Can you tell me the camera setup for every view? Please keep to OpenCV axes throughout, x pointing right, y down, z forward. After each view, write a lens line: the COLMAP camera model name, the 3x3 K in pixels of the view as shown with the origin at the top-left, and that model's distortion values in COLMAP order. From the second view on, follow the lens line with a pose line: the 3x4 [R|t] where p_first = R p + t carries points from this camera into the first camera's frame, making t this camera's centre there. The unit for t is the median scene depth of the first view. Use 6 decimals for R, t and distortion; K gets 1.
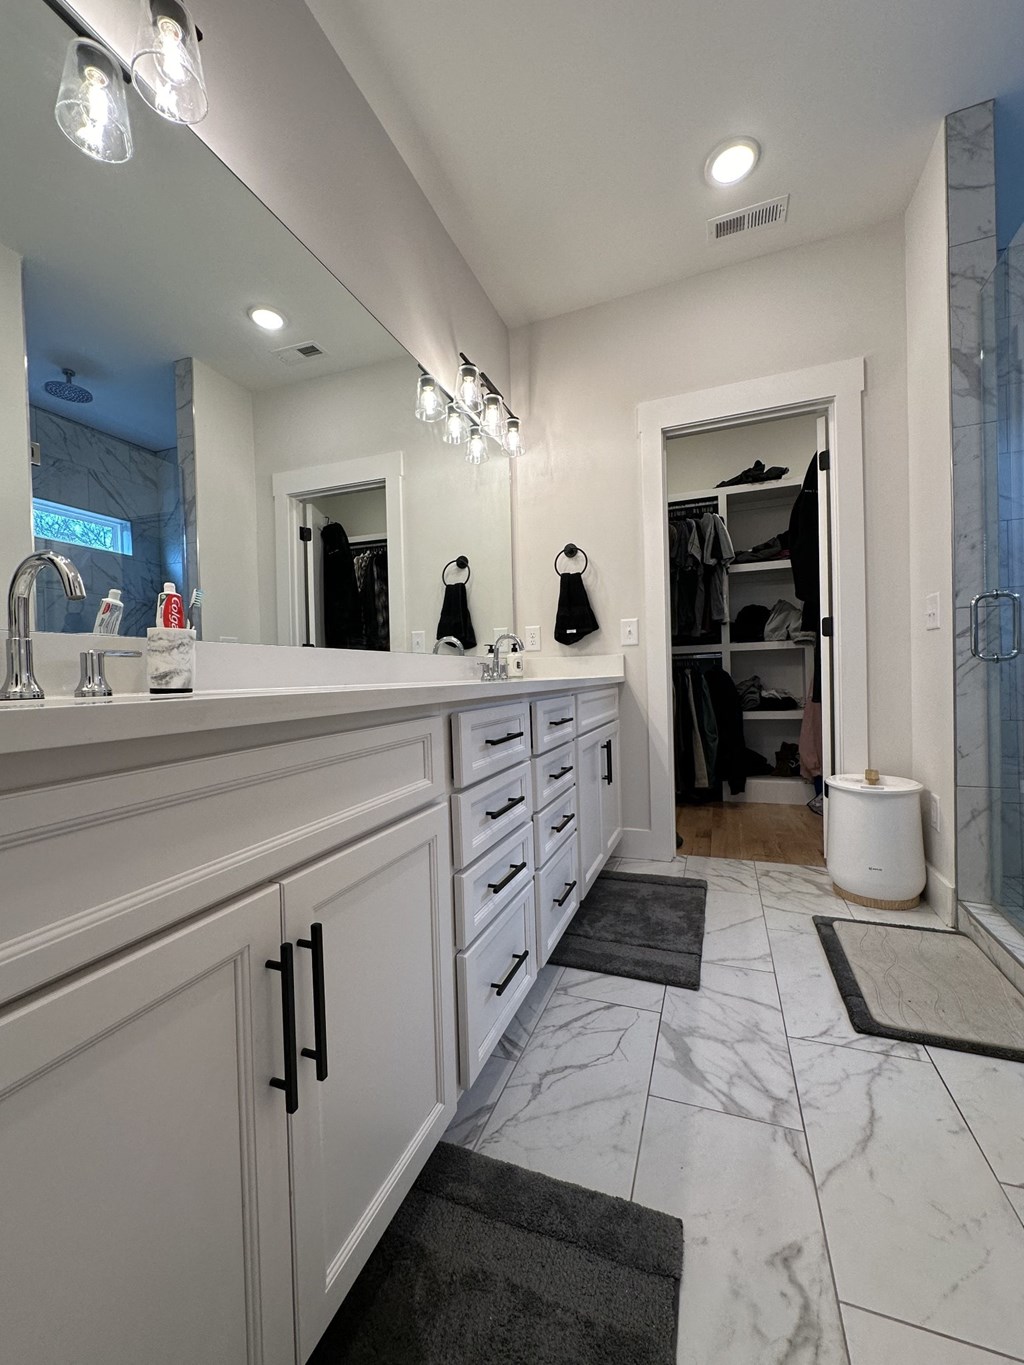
lens RADIAL K [[546.2, 0, 512.0], [0, 546.2, 675.2], [0, 0, 1]] dist [0.001404, -0.000083]
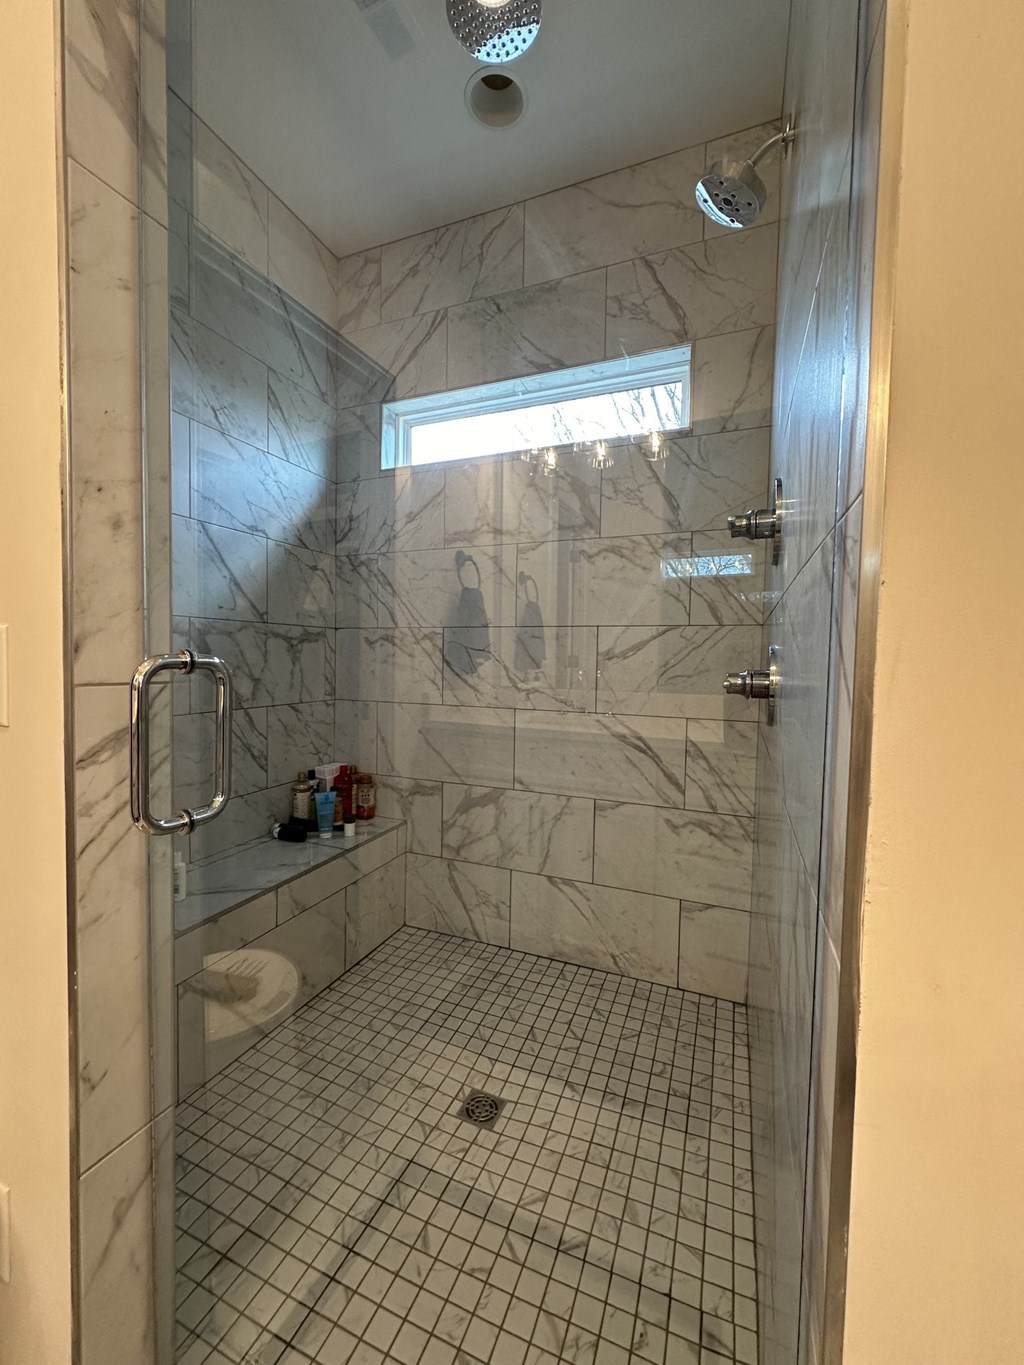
lens RADIAL K [[546.2, 0, 514.4], [0, 546.2, 674.5], [0, 0, 1]] dist [0.001404, -0.000083]
pose [[0.018222, -0.011846, 0.999764, 0.471163], [0.000079, 0.999930, 0.011846, -0.135263], [-0.999834, -0.000137, 0.018222, 0.719669]]
